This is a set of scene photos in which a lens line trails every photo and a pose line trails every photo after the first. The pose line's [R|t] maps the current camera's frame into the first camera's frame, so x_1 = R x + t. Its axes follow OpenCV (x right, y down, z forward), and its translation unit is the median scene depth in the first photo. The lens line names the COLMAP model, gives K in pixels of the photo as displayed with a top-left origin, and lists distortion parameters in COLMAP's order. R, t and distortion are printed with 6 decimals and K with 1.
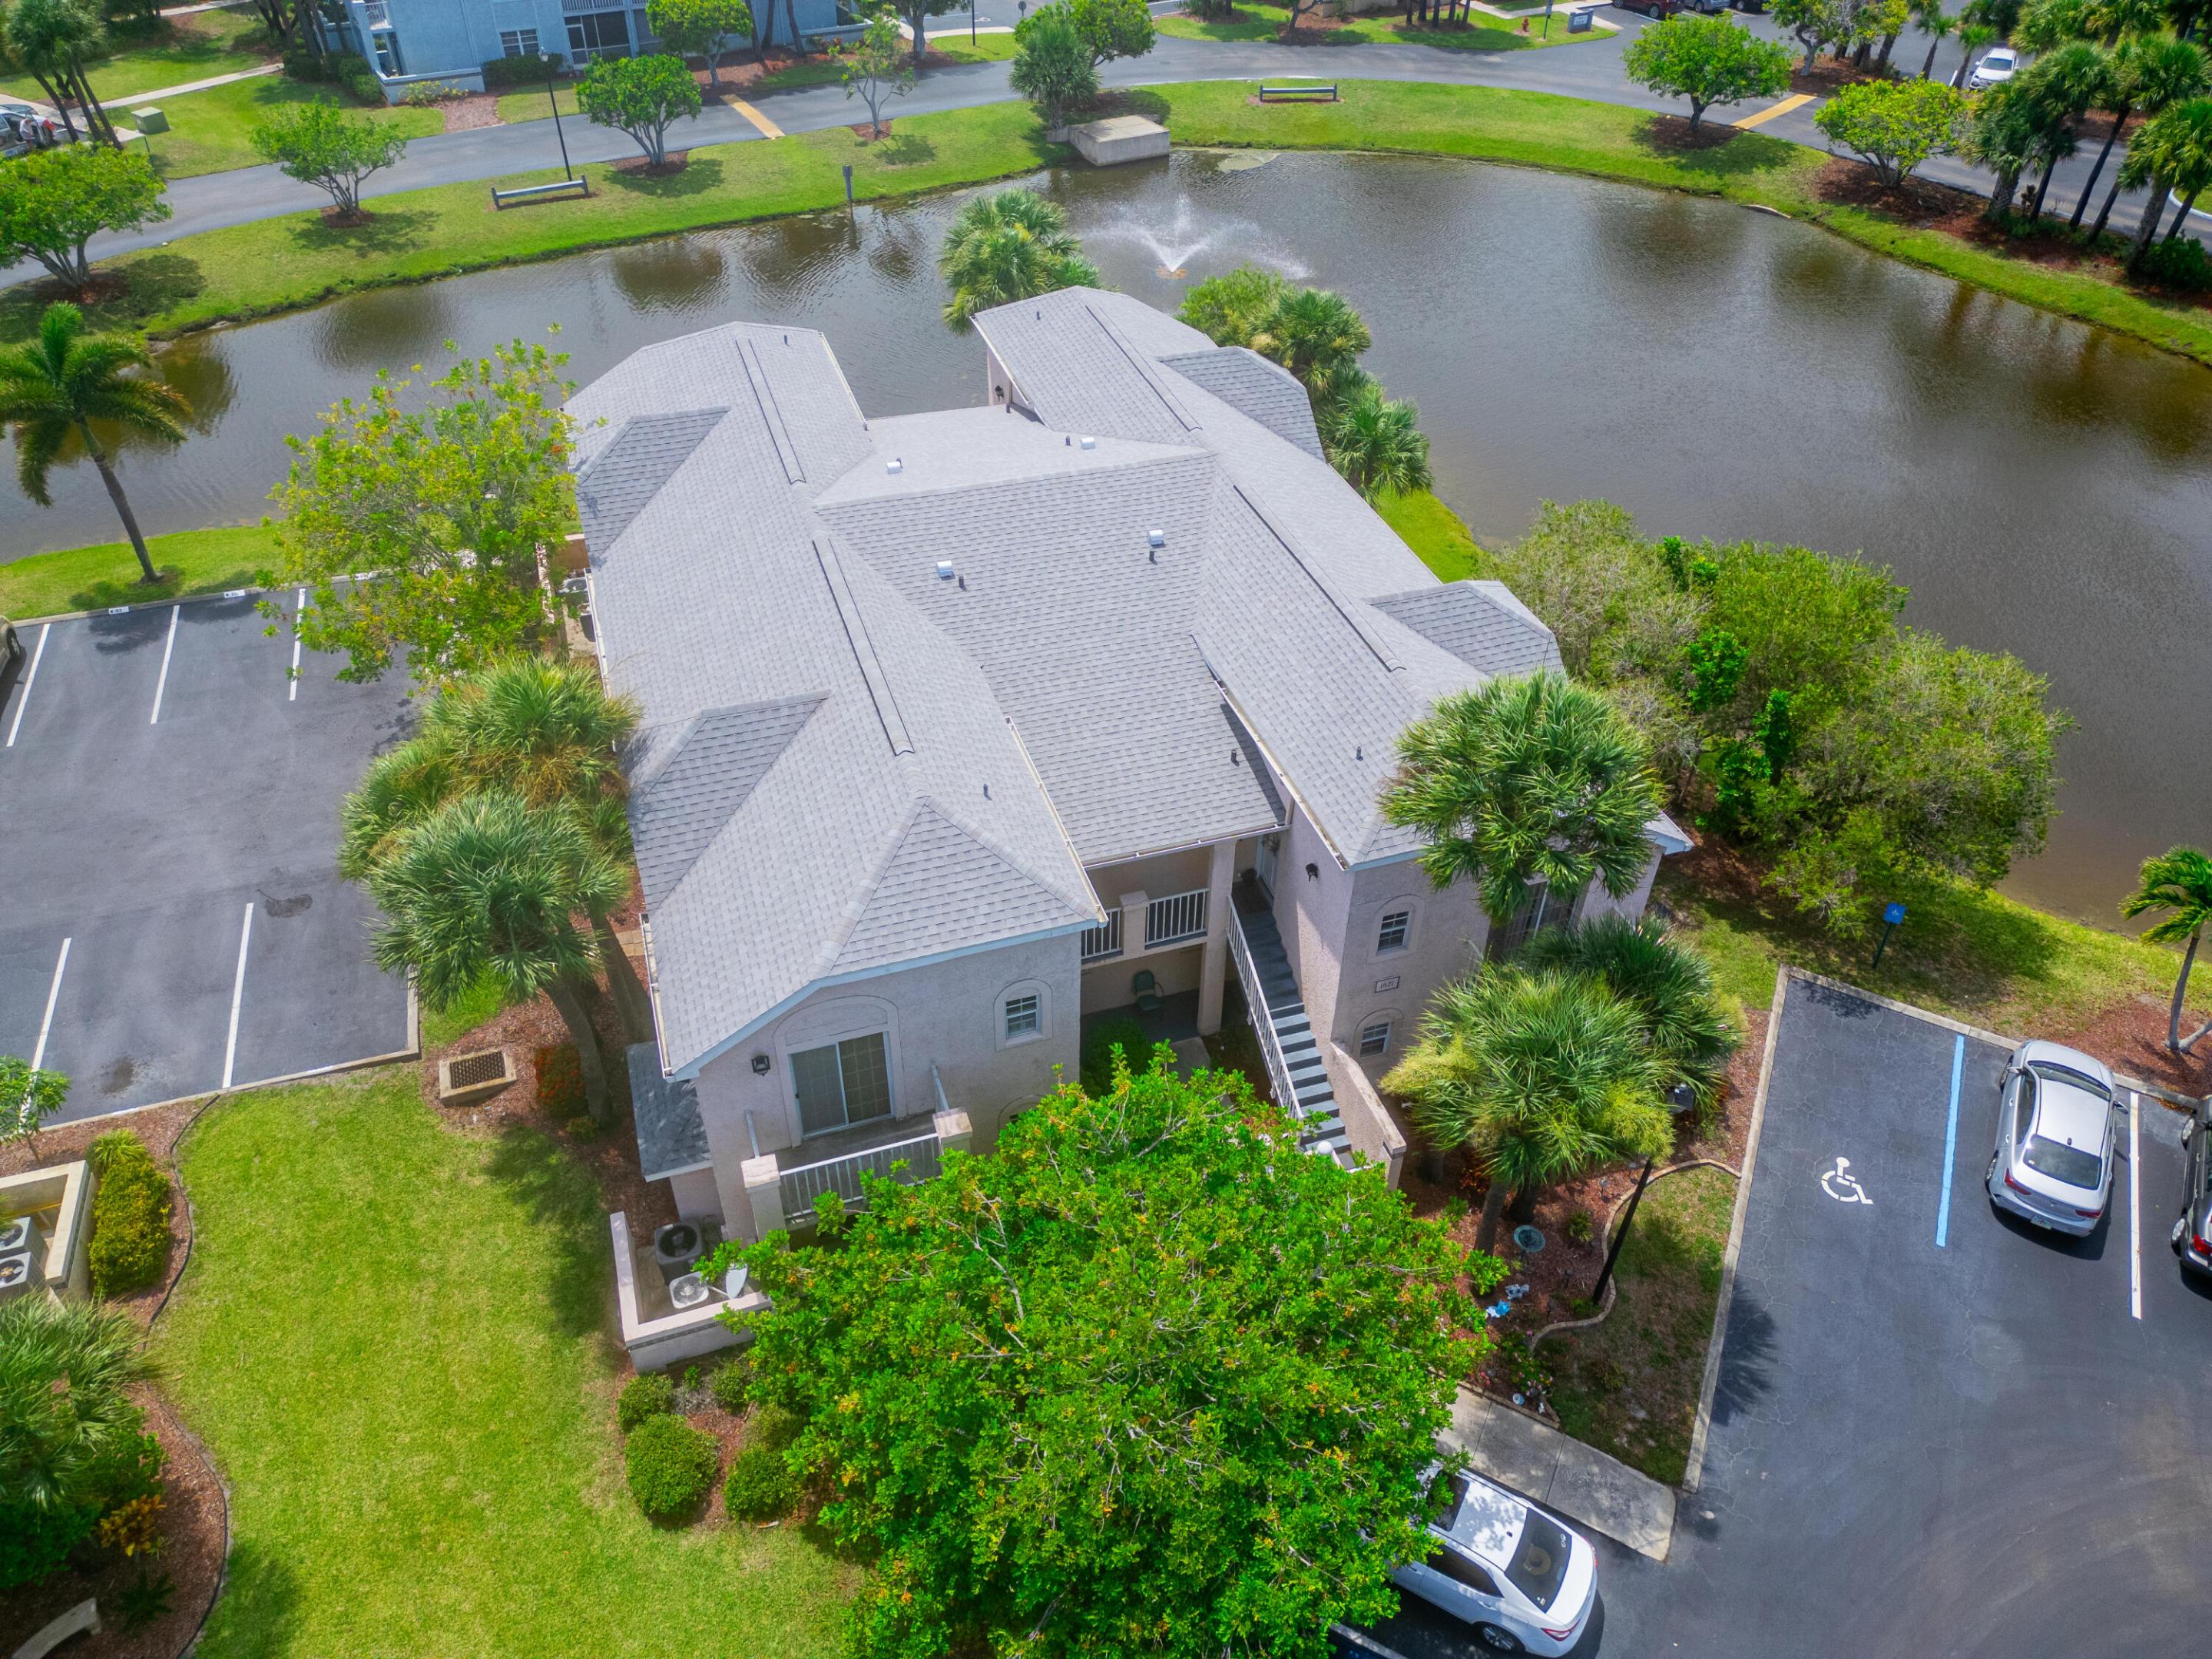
lens RADIAL K [[1556.6, 0, 1111.6], [0, 1556.6, 834.0], [0, 0, 1]] dist [0.066532, -0.073930]
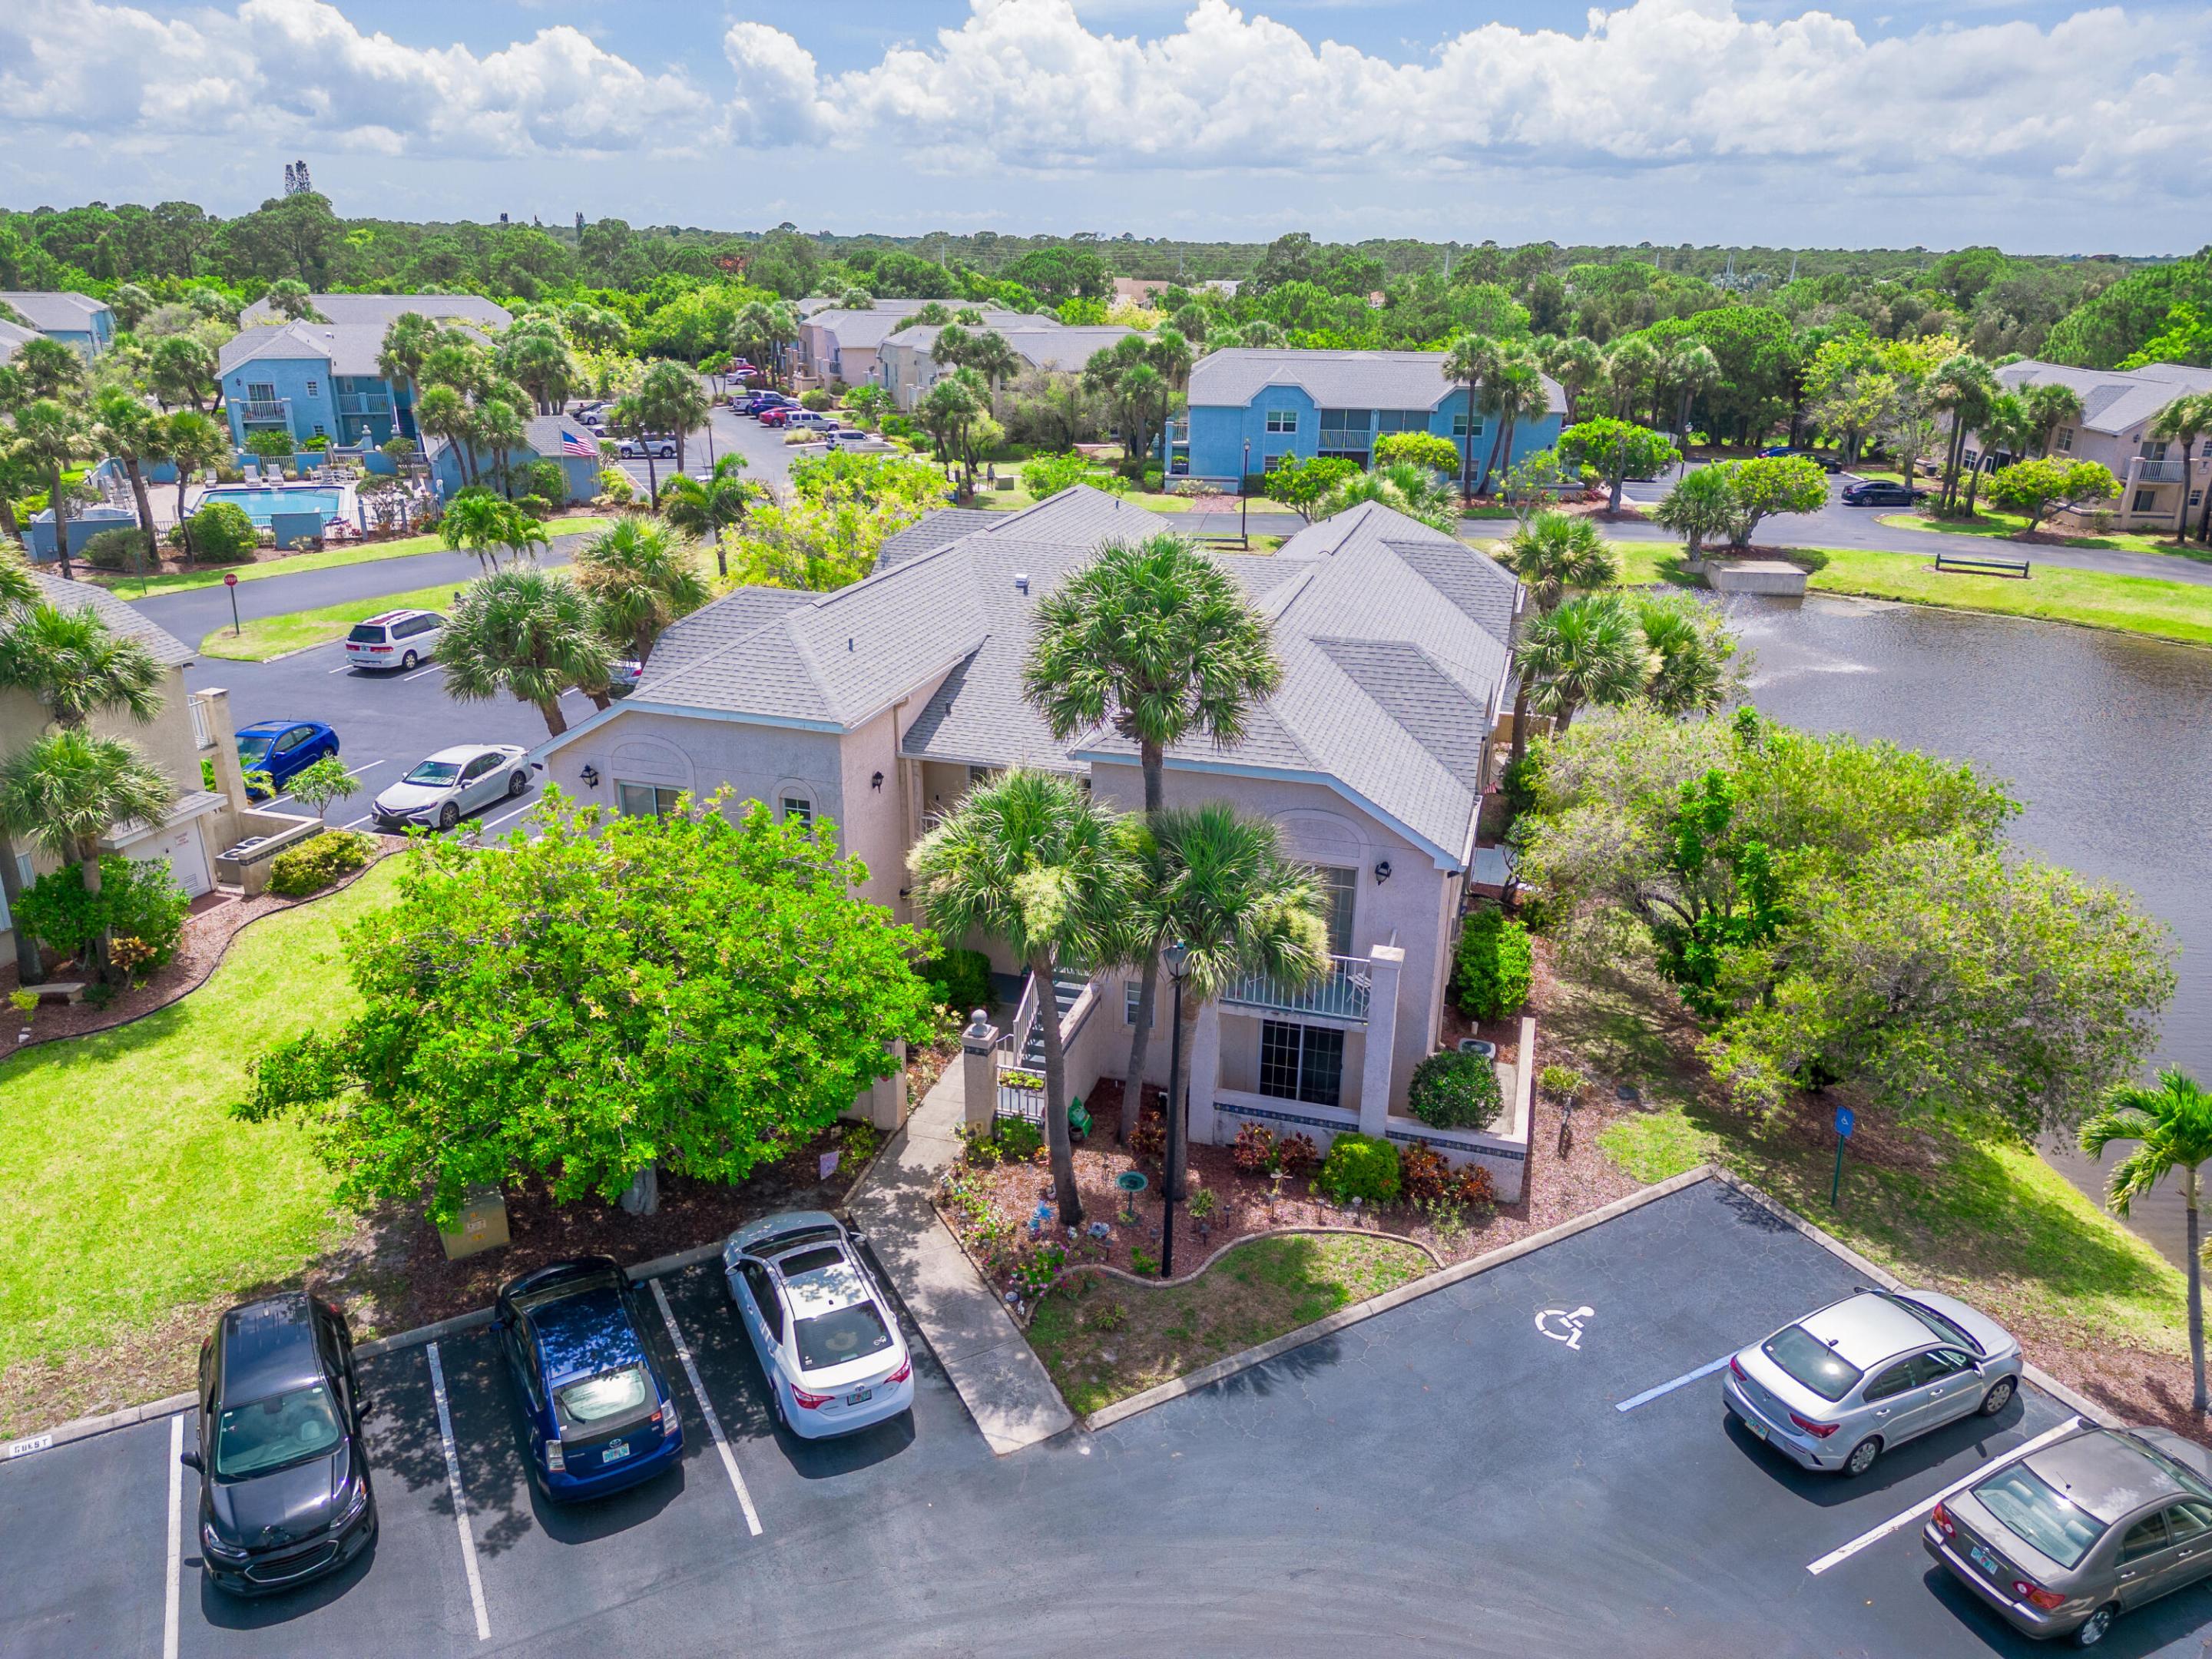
lens RADIAL K [[1556.6, 0, 1111.6], [0, 1556.6, 834.0], [0, 0, 1]] dist [0.066532, -0.073930]
pose [[0.822781, 0.198977, -0.532391, 0.666457], [-0.367326, 0.900962, -0.230954, 0.272275], [0.433709, 0.385586, 0.814383, 0.146873]]
